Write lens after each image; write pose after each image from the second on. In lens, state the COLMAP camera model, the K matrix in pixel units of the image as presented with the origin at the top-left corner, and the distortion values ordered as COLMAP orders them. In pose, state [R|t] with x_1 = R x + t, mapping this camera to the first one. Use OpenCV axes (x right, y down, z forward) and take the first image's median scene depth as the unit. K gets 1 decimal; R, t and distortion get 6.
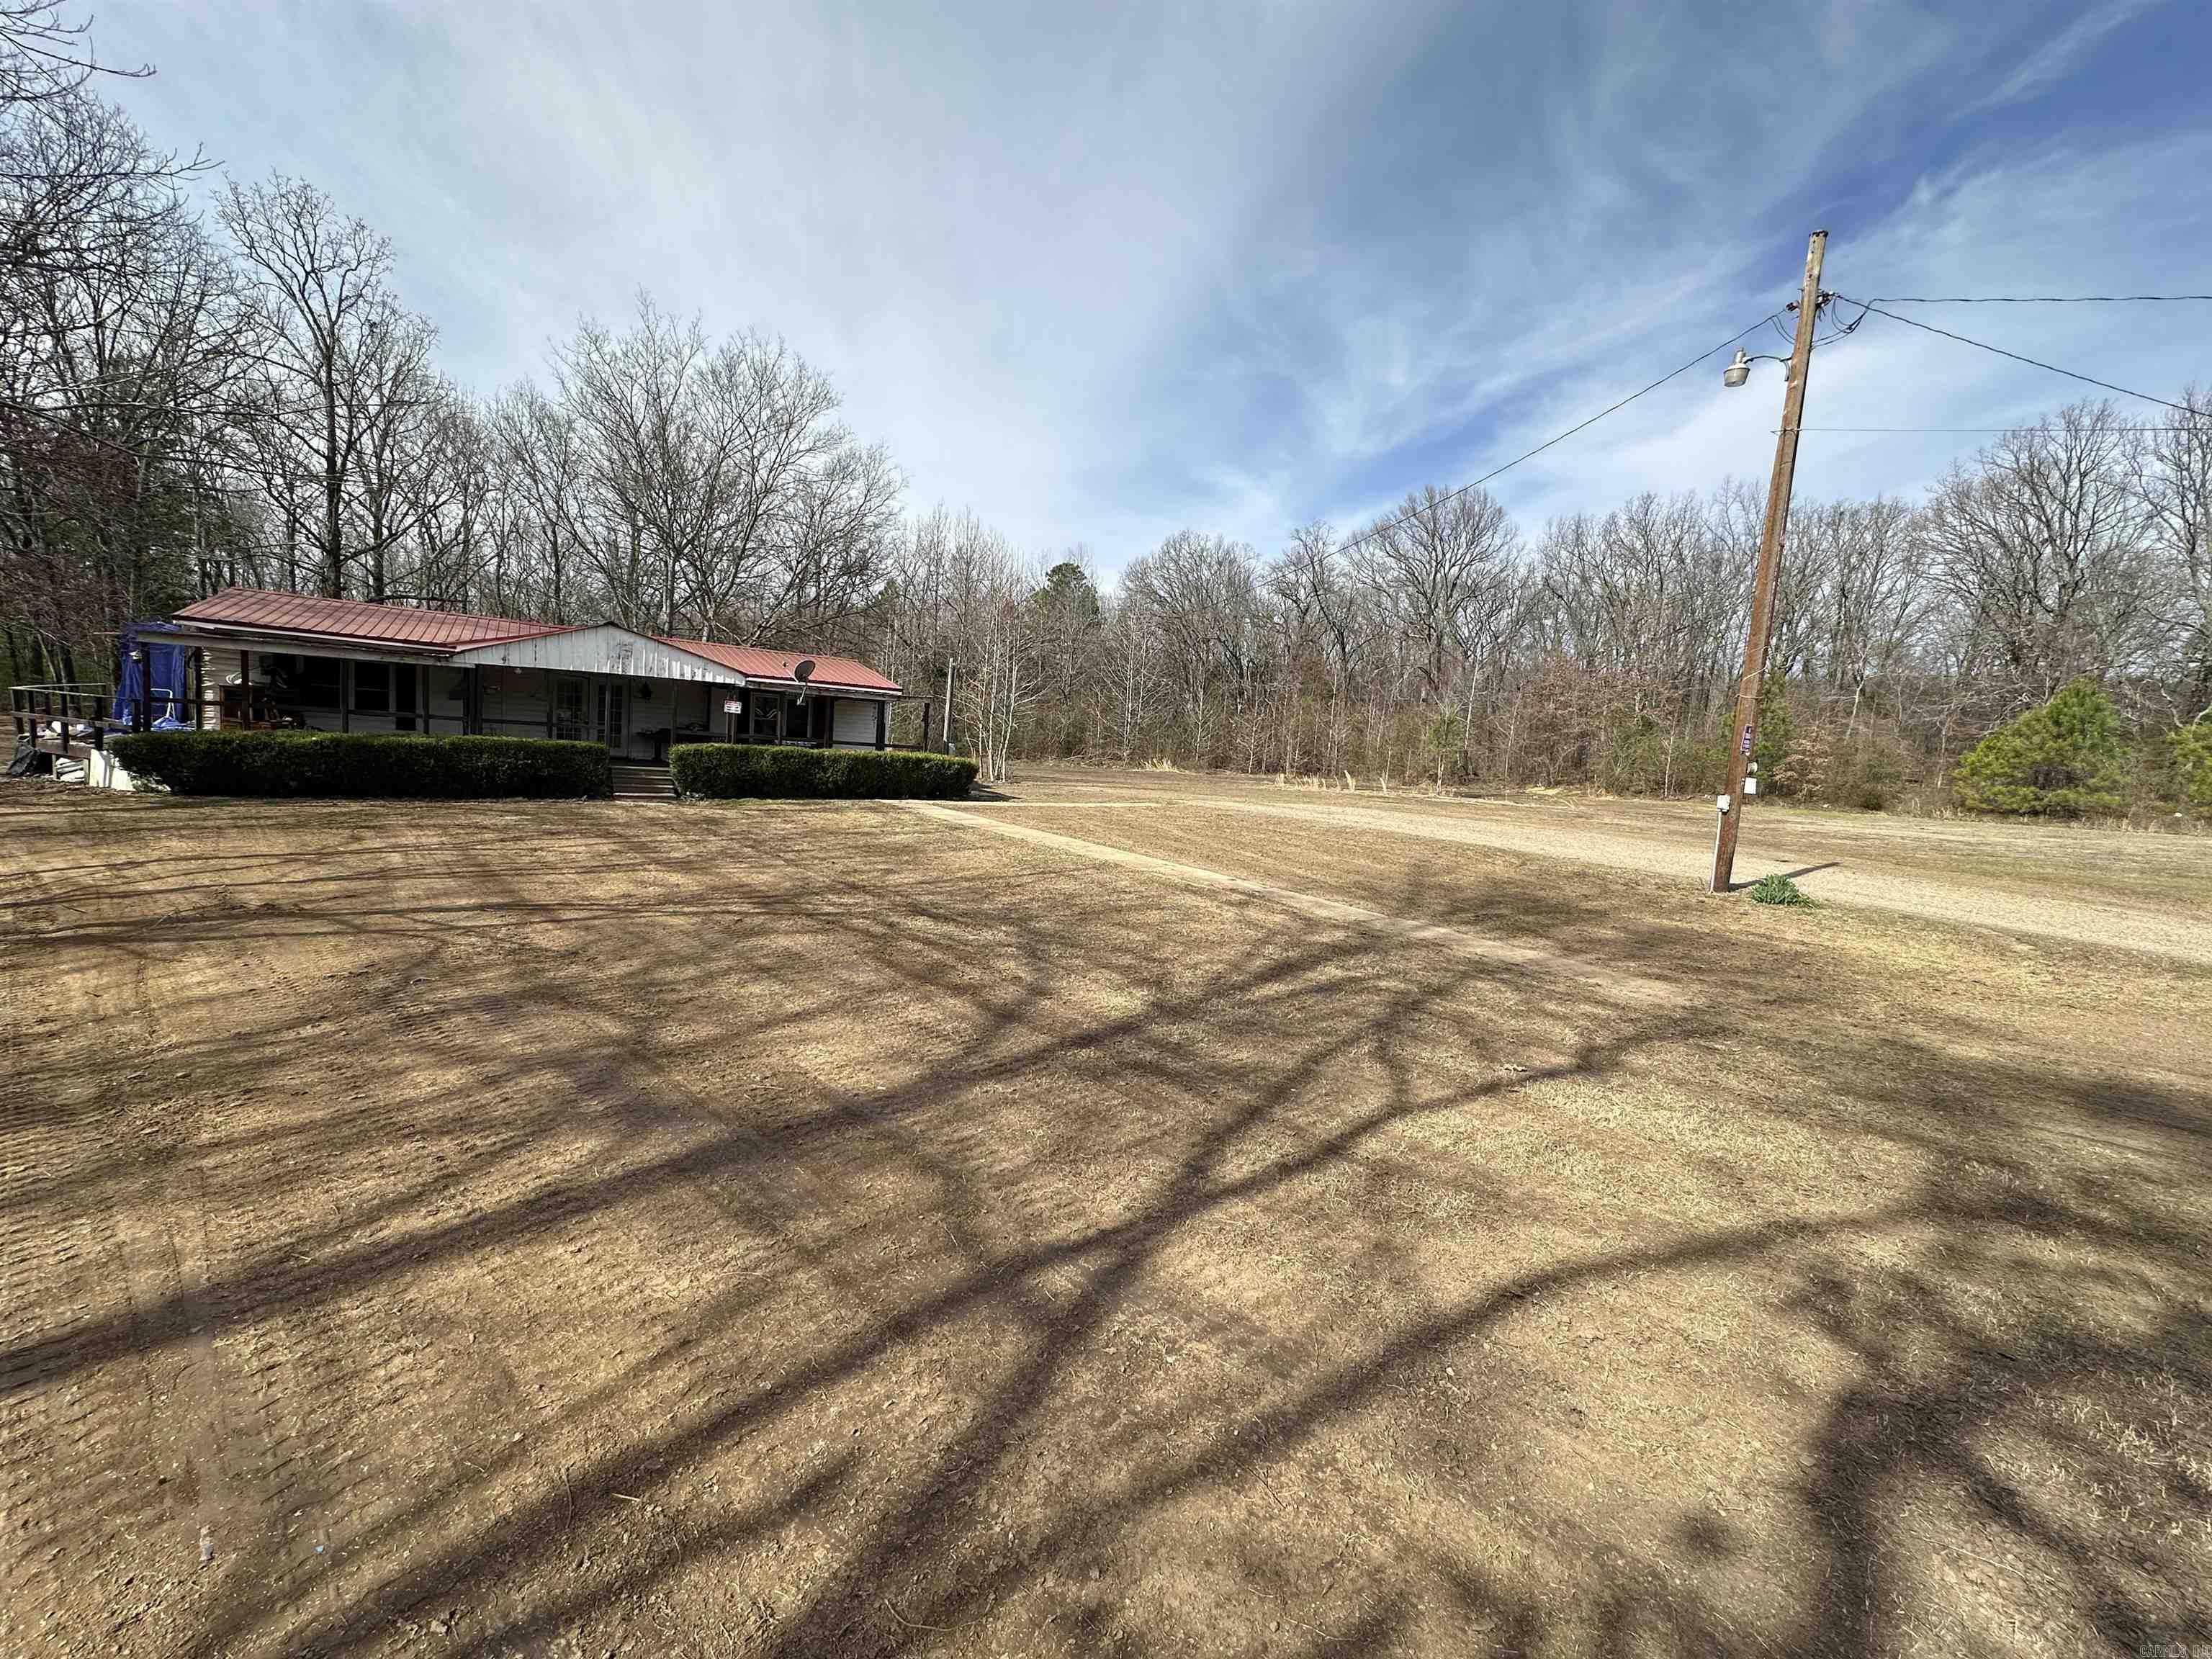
lens RADIAL K [[883.1, 0, 1106.0], [0, 883.1, 829.5], [0, 0, 1]] dist [0.000159, 0.000027]
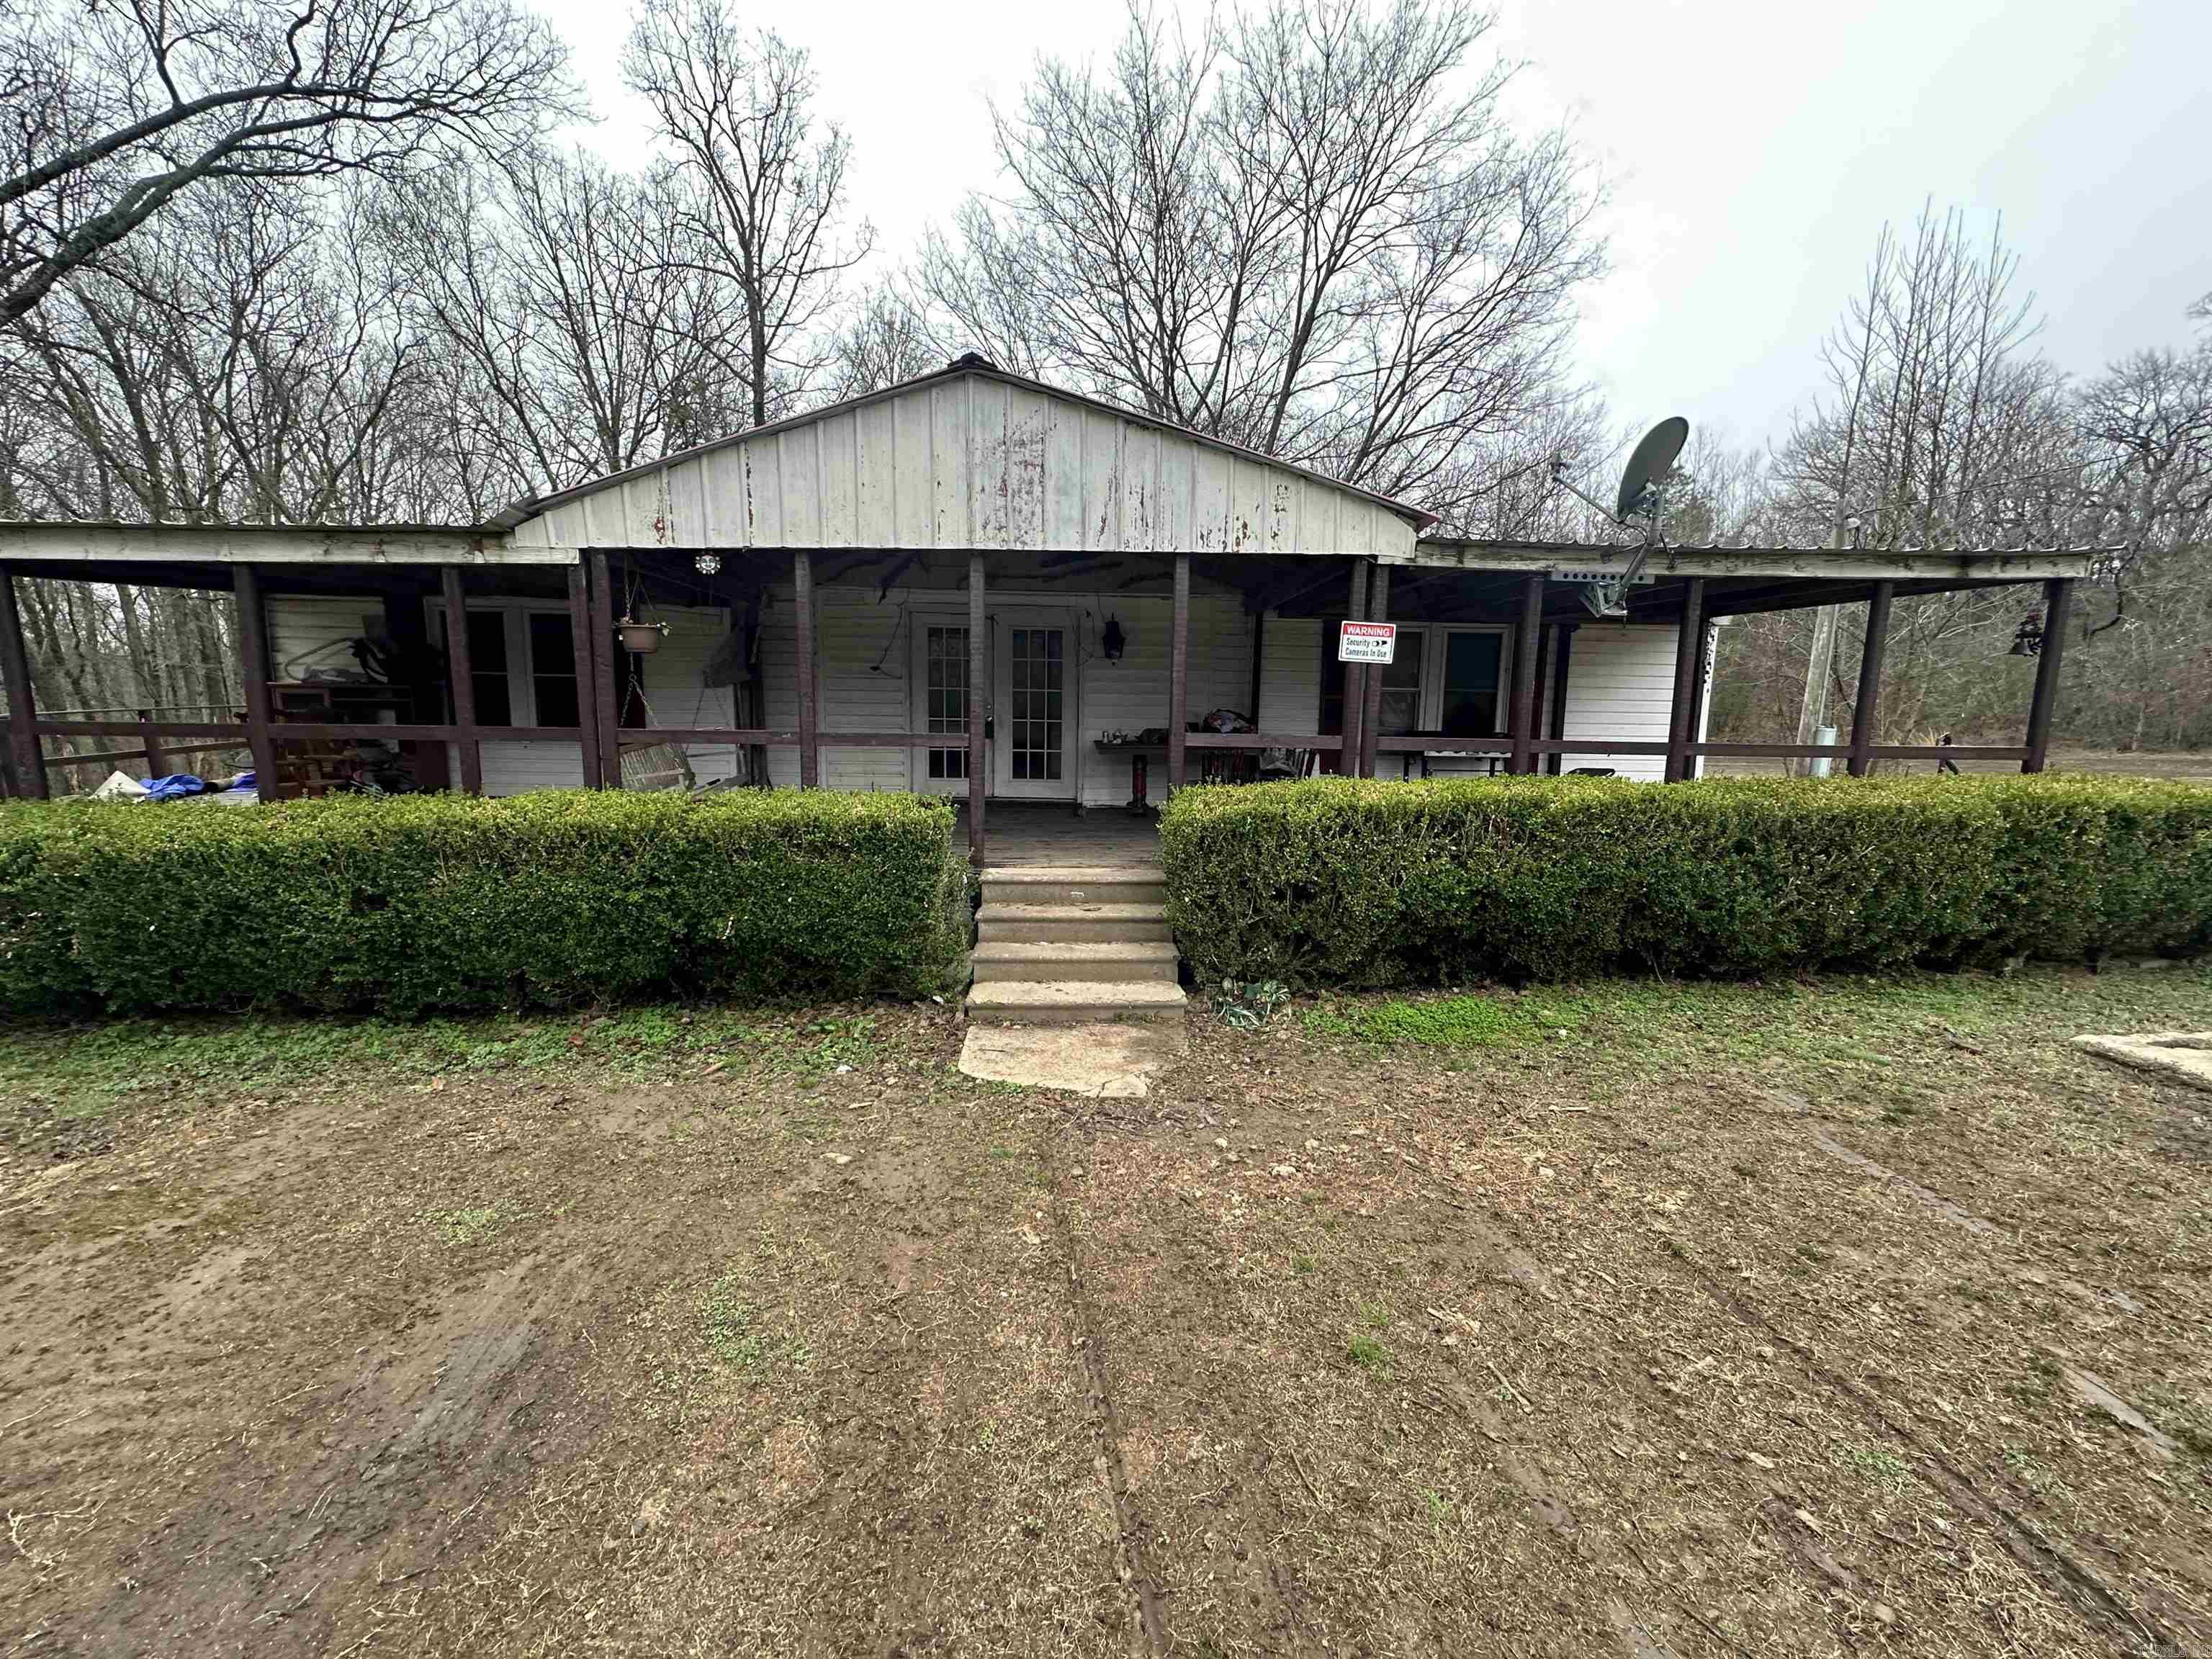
lens RADIAL K [[883.1, 0, 1106.0], [0, 883.1, 829.5], [0, 0, 1]] dist [0.000159, 0.000027]
pose [[0.862304, 0.009487, -0.506302, -0.352726], [-0.002426, 0.999890, 0.014603, -0.084582], [0.506385, -0.011364, 0.862232, 0.721234]]
